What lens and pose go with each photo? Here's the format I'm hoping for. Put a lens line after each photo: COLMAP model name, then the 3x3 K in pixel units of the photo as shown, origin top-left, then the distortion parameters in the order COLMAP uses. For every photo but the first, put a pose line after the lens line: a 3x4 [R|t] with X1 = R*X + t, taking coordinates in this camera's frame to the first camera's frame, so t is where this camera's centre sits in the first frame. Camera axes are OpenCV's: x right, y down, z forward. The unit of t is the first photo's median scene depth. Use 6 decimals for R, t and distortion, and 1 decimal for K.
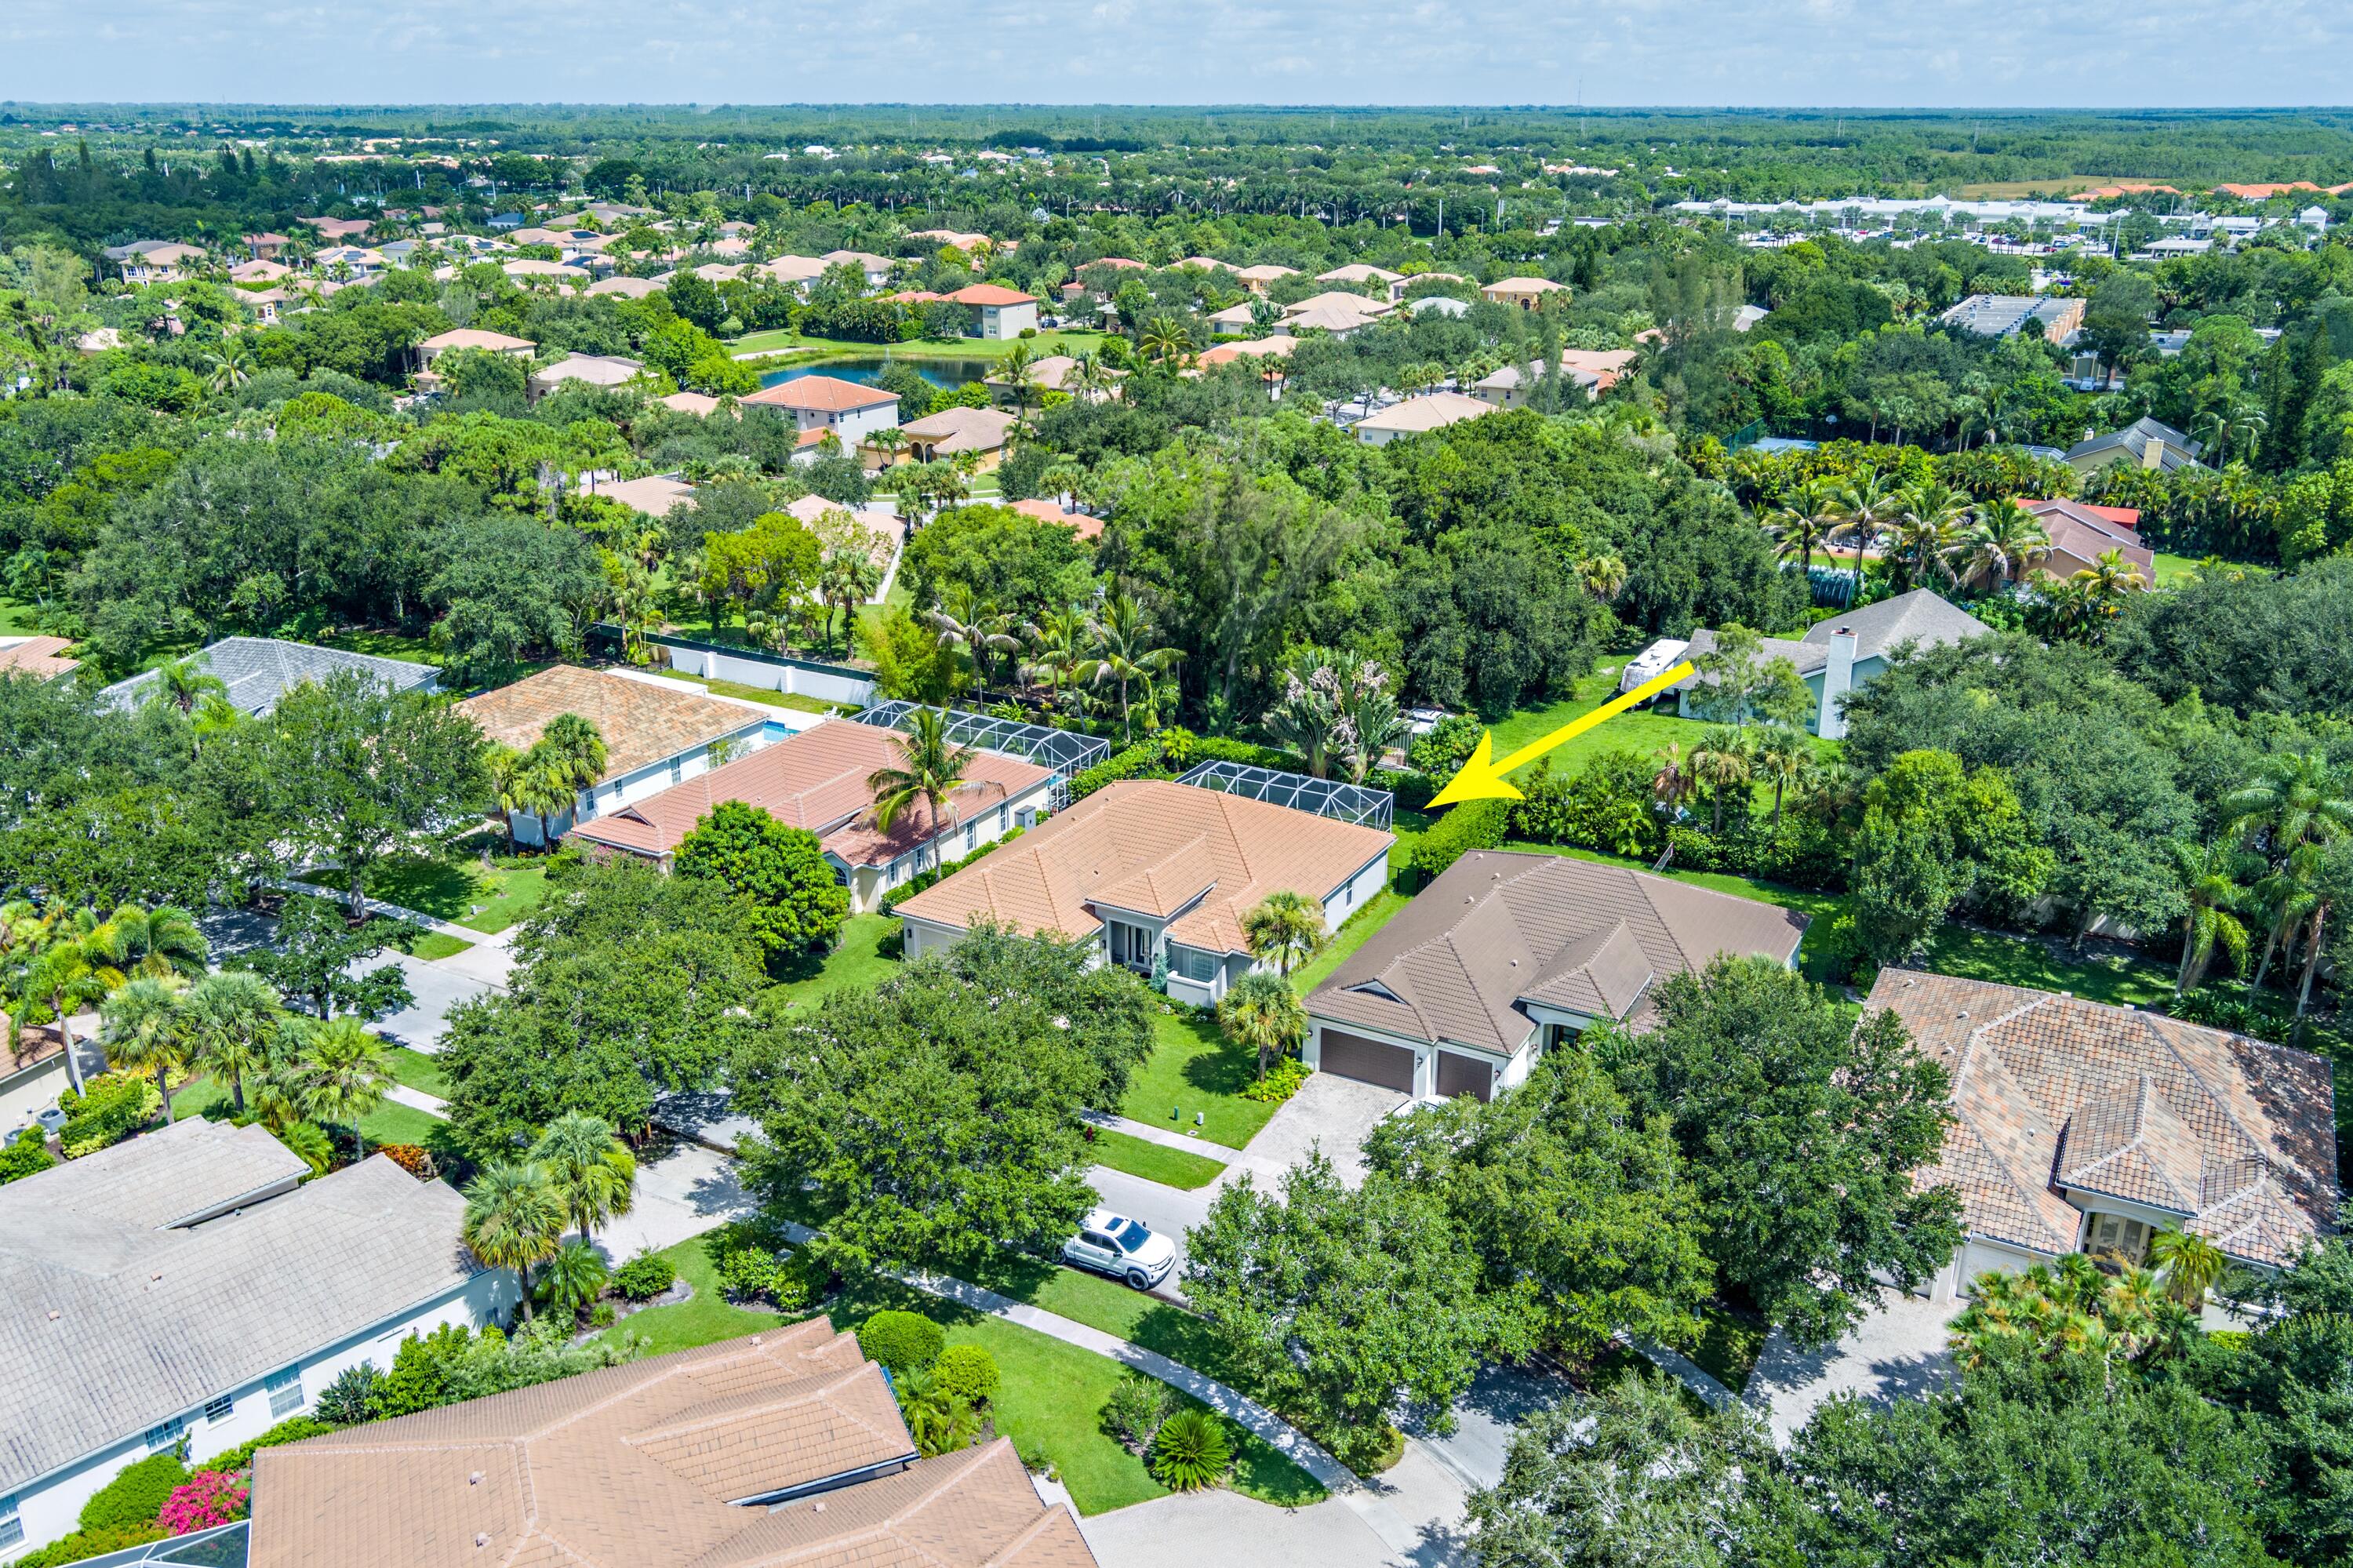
lens RADIAL K [[1880.2, 0, 1176.5], [0, 1880.2, 784.0], [0, 0, 1]] dist [-0.019227, 0.032171]
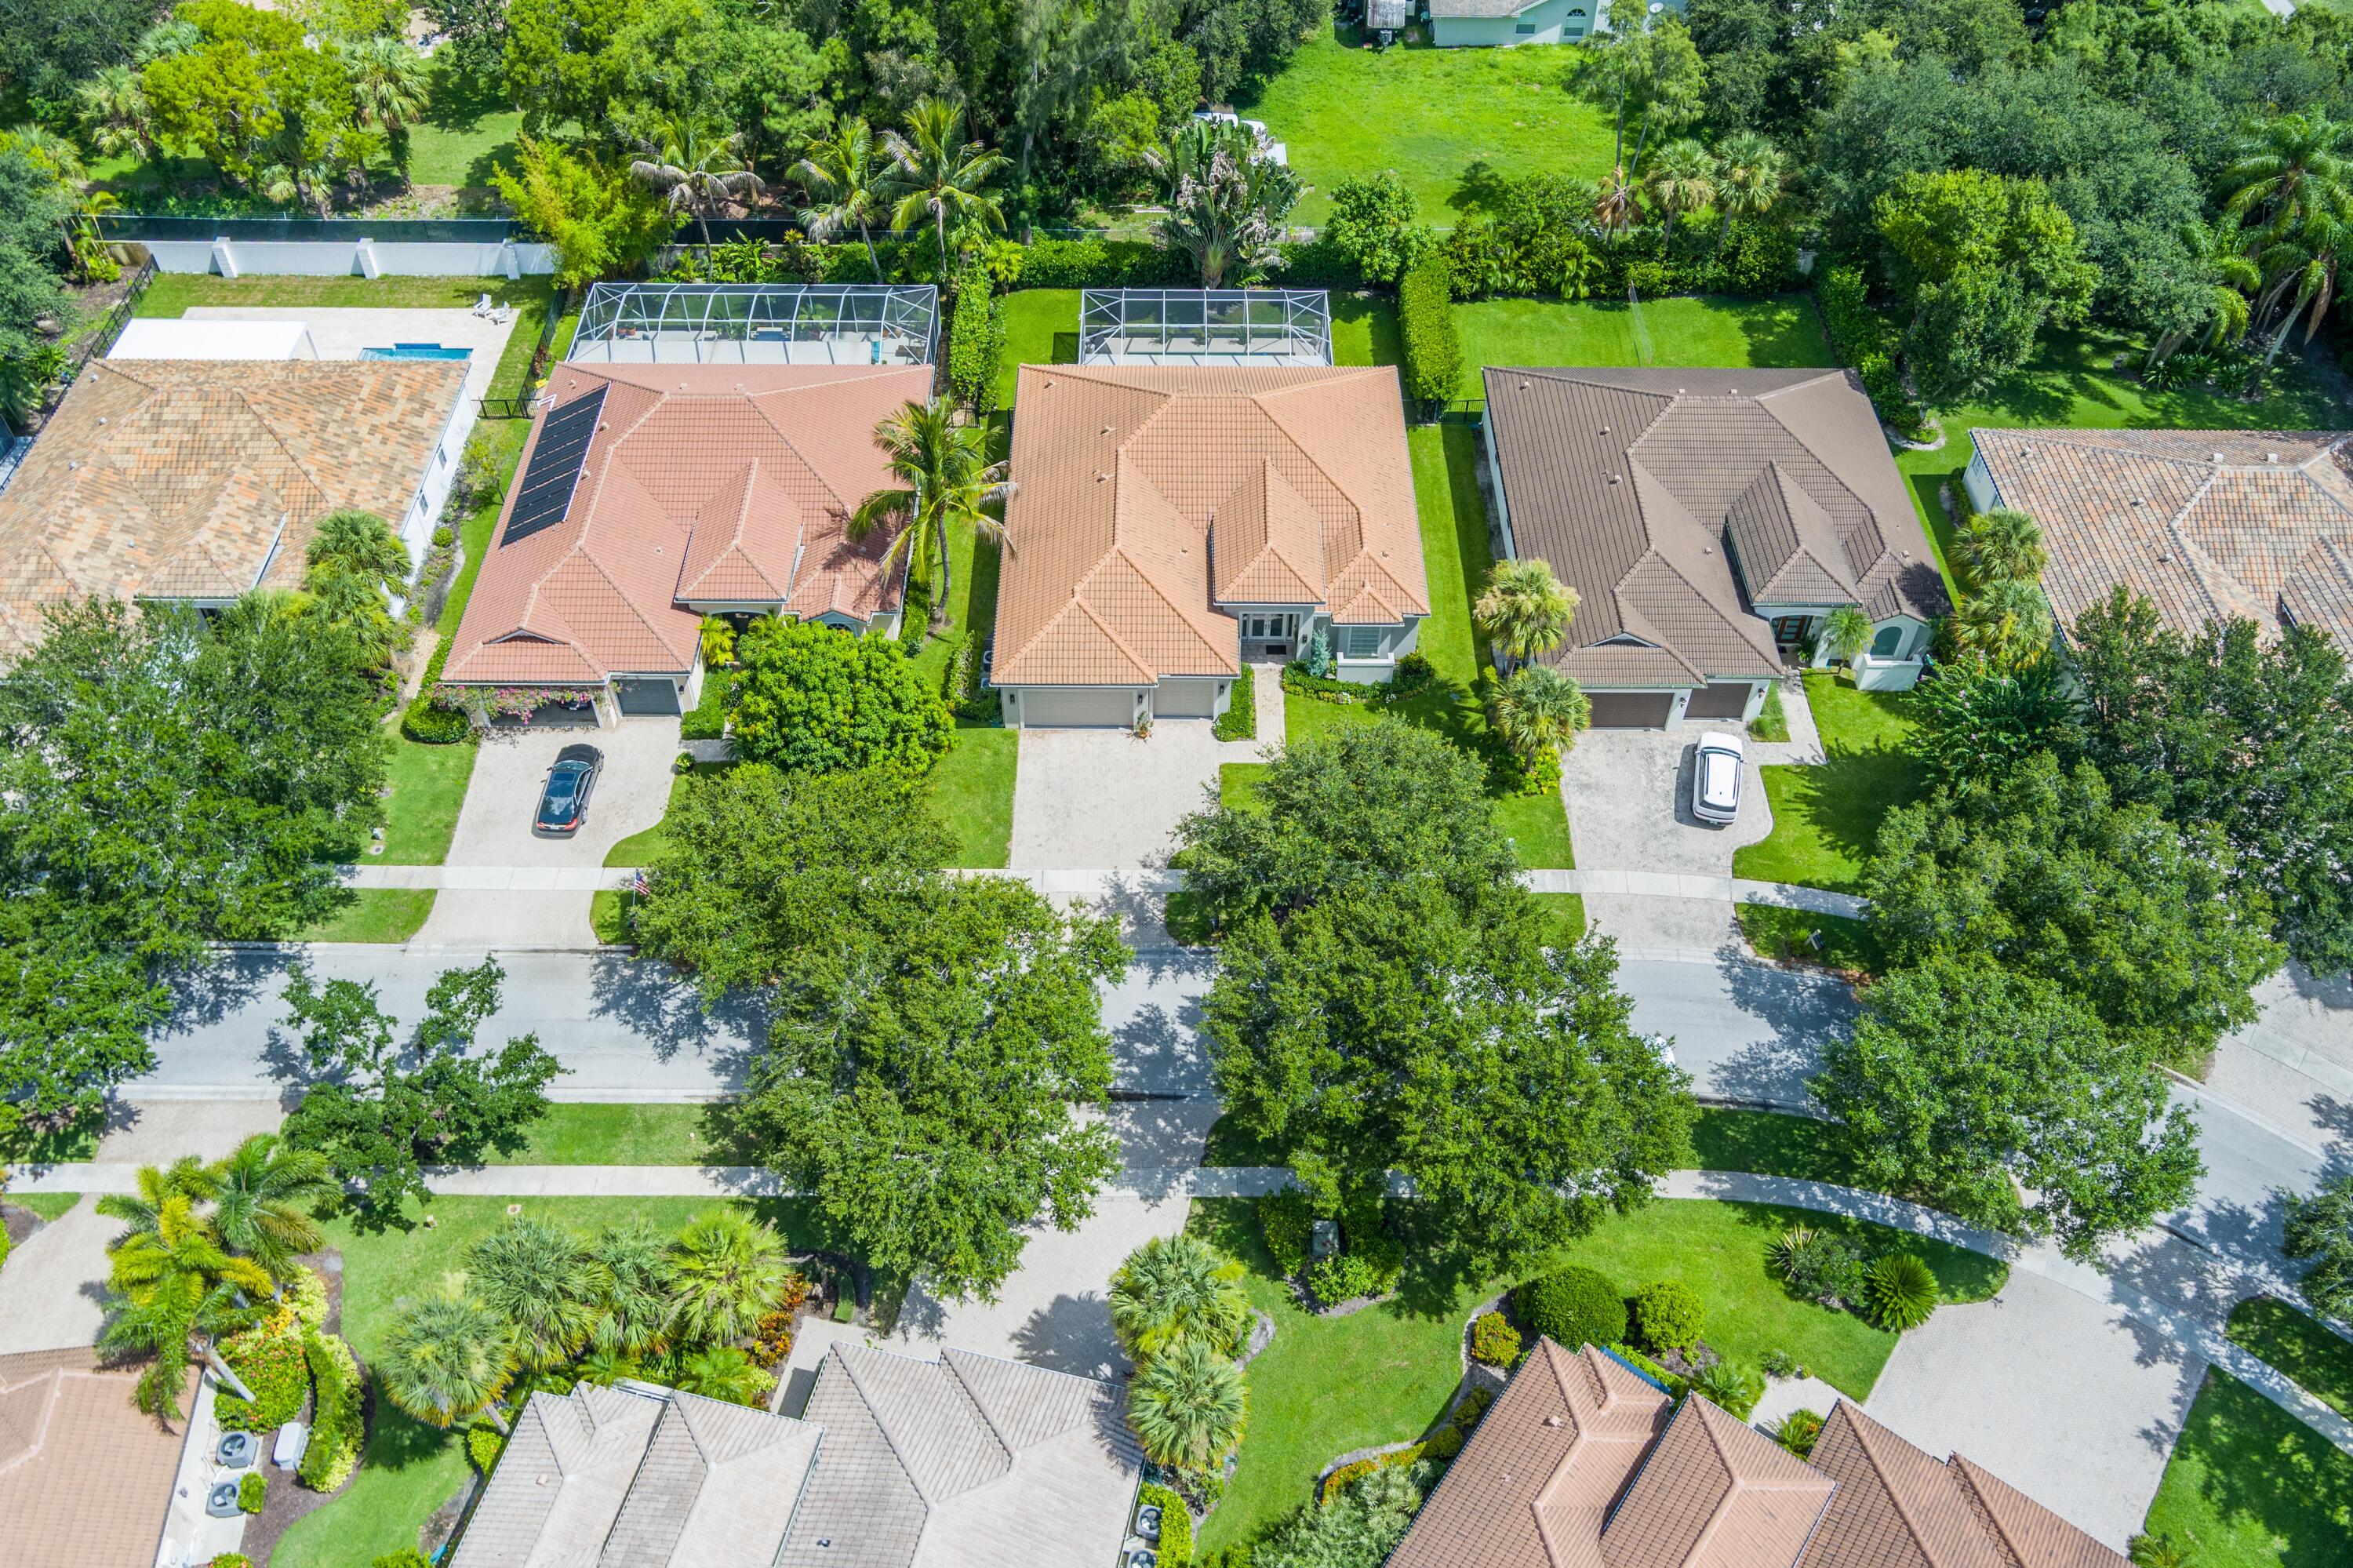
lens RADIAL K [[1886.9, 0, 1176.5], [0, 1886.9, 784.0], [0, 0, 1]] dist [-0.034062, 0.054092]
pose [[0.872371, -0.359317, 0.331452, -0.325296], [0.160148, 0.850681, 0.500694, -0.256184], [-0.461868, -0.383710, 0.799653, 0.267778]]
